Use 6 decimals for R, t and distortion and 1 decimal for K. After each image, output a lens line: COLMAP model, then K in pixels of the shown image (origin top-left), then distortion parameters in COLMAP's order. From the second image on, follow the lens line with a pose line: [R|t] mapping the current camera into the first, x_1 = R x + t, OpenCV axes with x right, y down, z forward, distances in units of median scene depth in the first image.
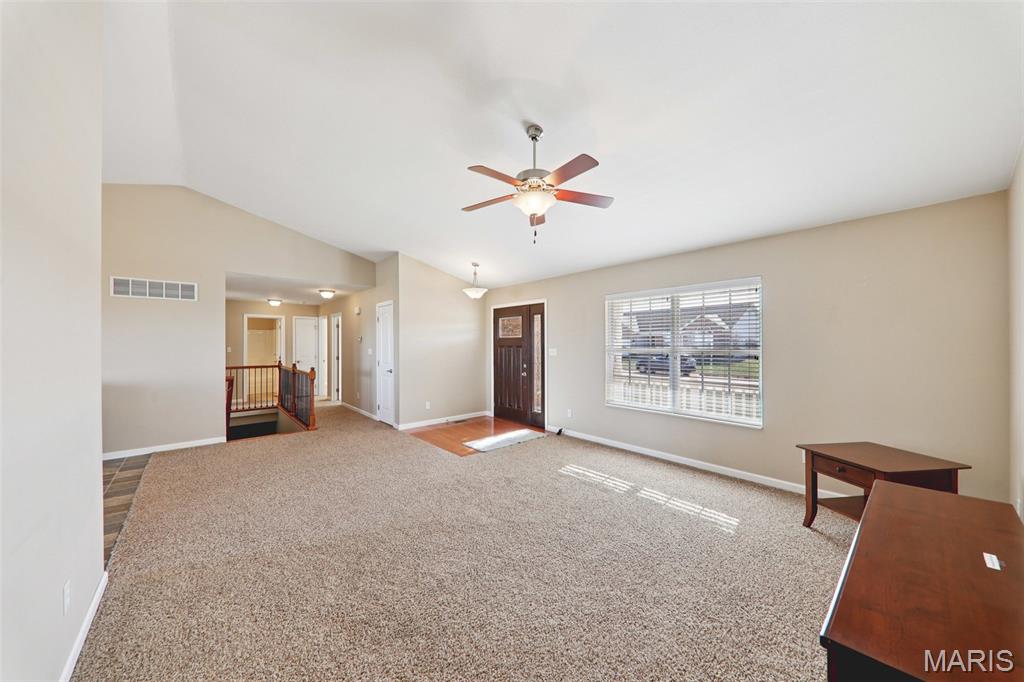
lens RADIAL K [[357.0, 0, 511.8], [0, 357.0, 342.9], [0, 0, 1]] dist [0.008706, -0.005107]
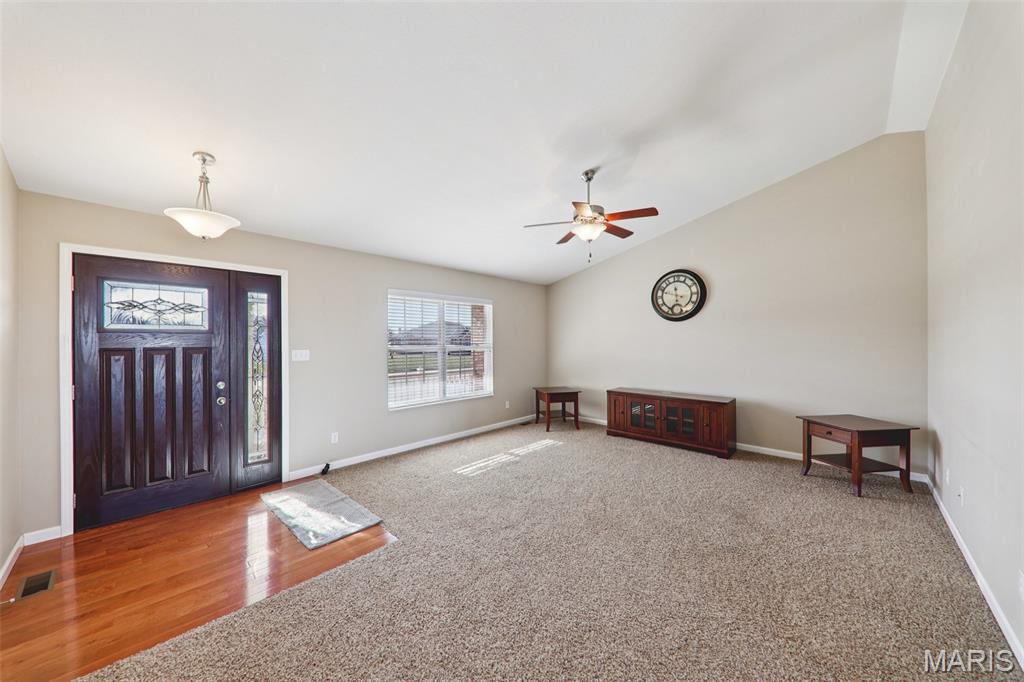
lens RADIAL K [[357.0, 0, 506.0], [0, 357.0, 338.8], [0, 0, 1]] dist [0.008706, -0.005107]
pose [[-0.085809, 0.008912, 0.996272, -0.760659], [0.001016, 0.999960, -0.008857, 0.001819], [-0.996311, 0.000253, -0.085815, 0.909935]]
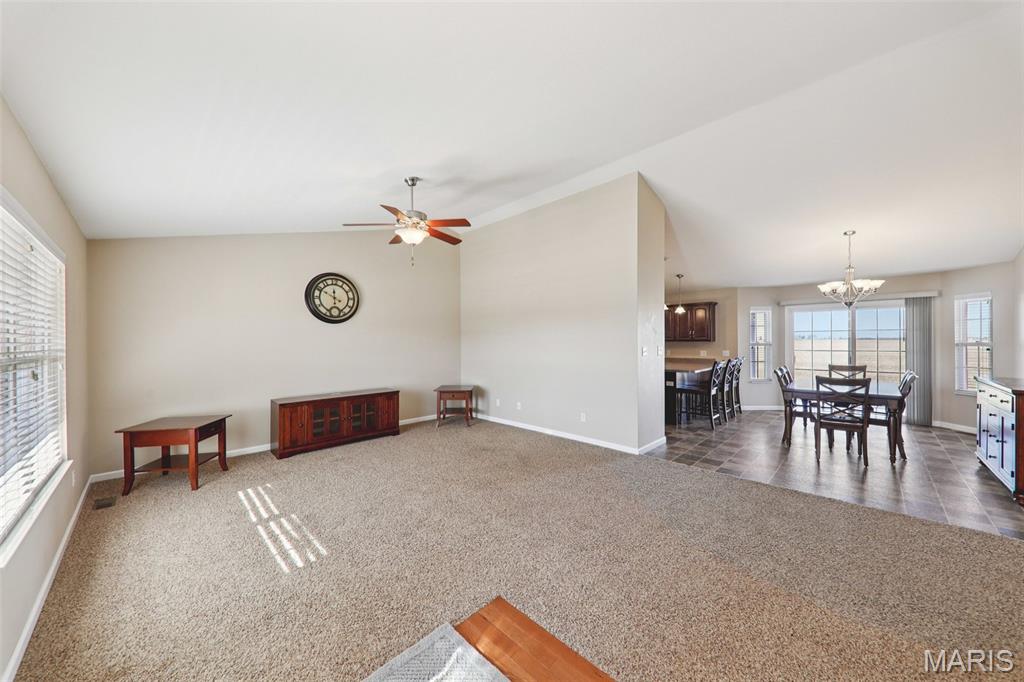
lens RADIAL K [[357.0, 0, 508.2], [0, 357.0, 338.8], [0, 0, 1]] dist [0.008706, -0.005107]
pose [[-0.998123, 0.010492, -0.060330, -0.133390], [0.010831, 0.999927, -0.005289, -0.000977], [0.060270, -0.005932, -0.998164, 1.502486]]
